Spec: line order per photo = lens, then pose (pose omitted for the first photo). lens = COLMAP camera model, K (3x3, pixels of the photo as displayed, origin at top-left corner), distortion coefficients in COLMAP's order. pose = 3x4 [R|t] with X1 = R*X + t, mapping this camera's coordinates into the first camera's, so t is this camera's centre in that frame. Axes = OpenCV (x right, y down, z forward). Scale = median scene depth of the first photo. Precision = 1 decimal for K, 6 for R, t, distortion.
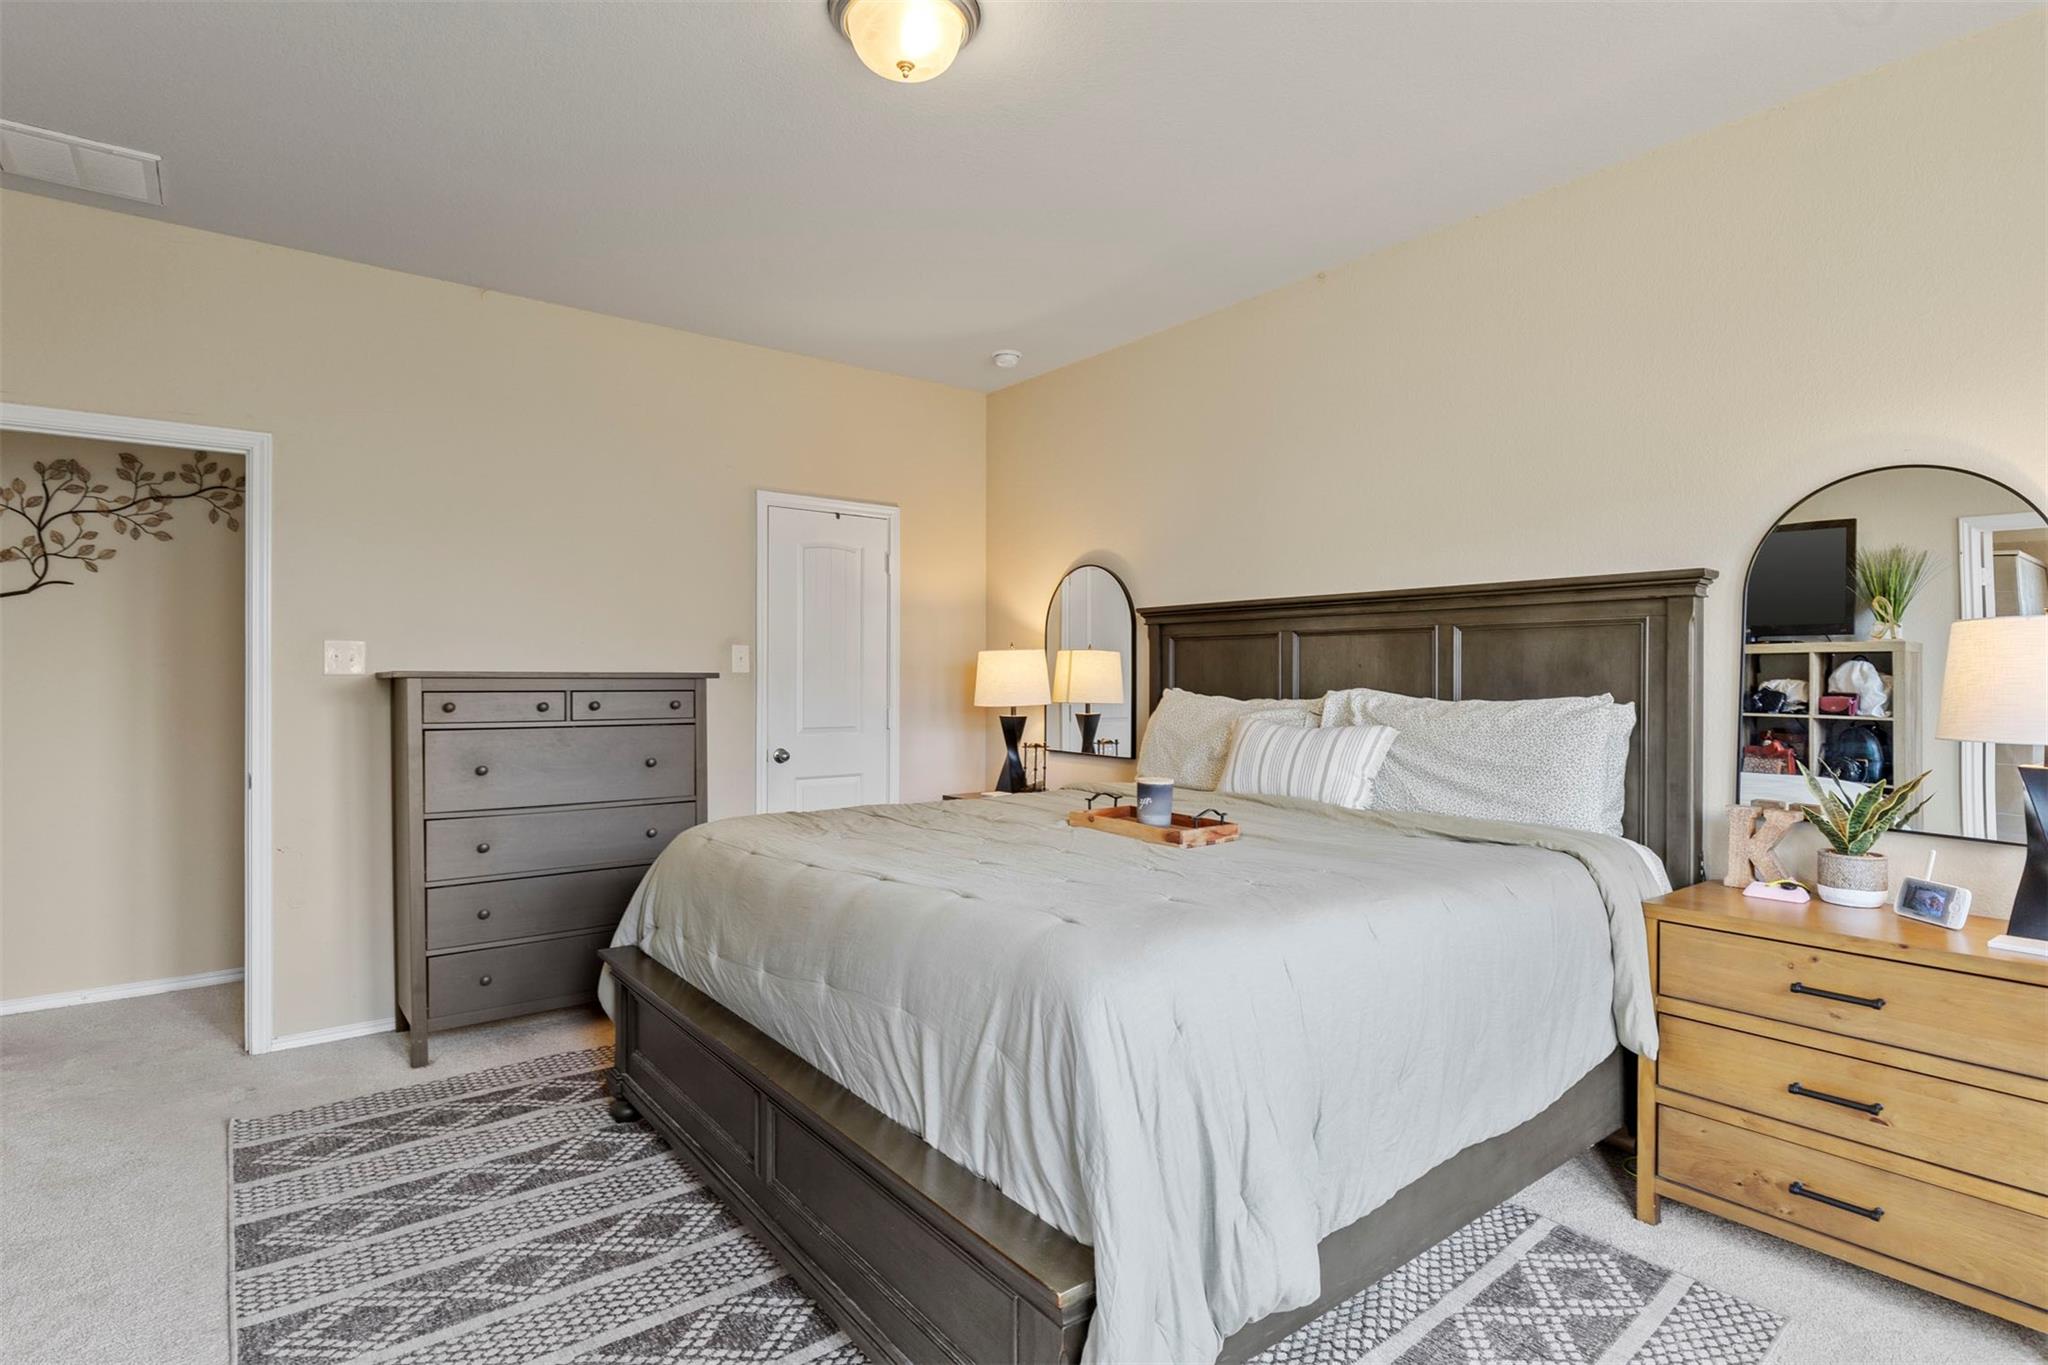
lens RADIAL K [[1034.1, 0, 1024.2], [0, 1034.1, 642.7], [0, 0, 1]] dist [0.000297, -0.000330]
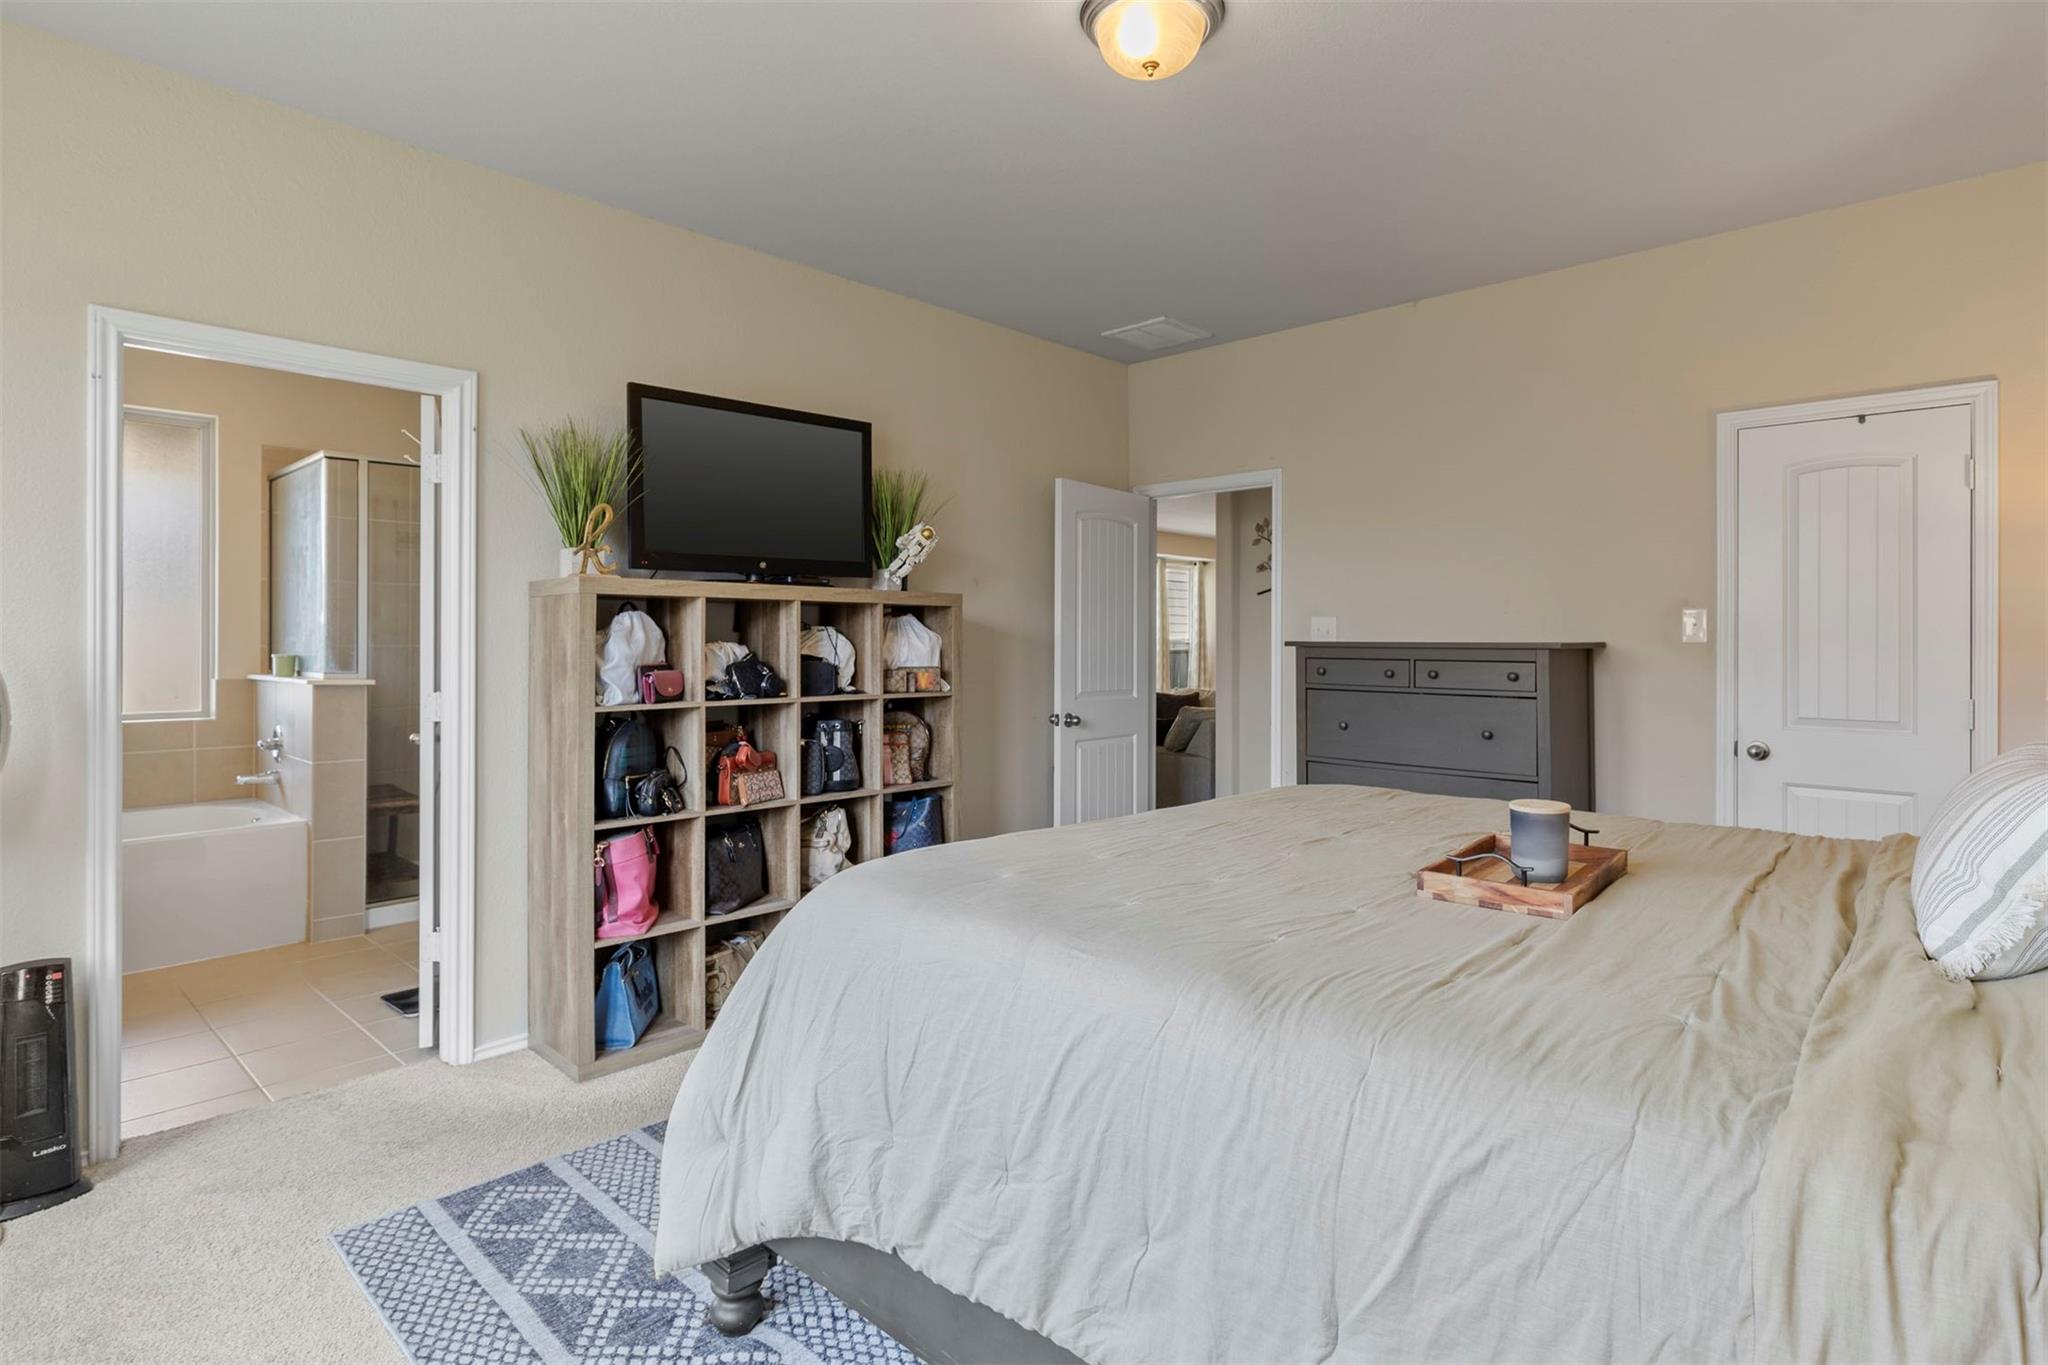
lens RADIAL K [[1034.1, 0, 1024.2], [0, 1034.1, 642.7], [0, 0, 1]] dist [0.000297, -0.000330]
pose [[0.166596, -0.002054, -0.986023, 0.418979], [0.032199, 0.999476, 0.003359, 0.008648], [0.985499, -0.032309, 0.166575, 0.315543]]
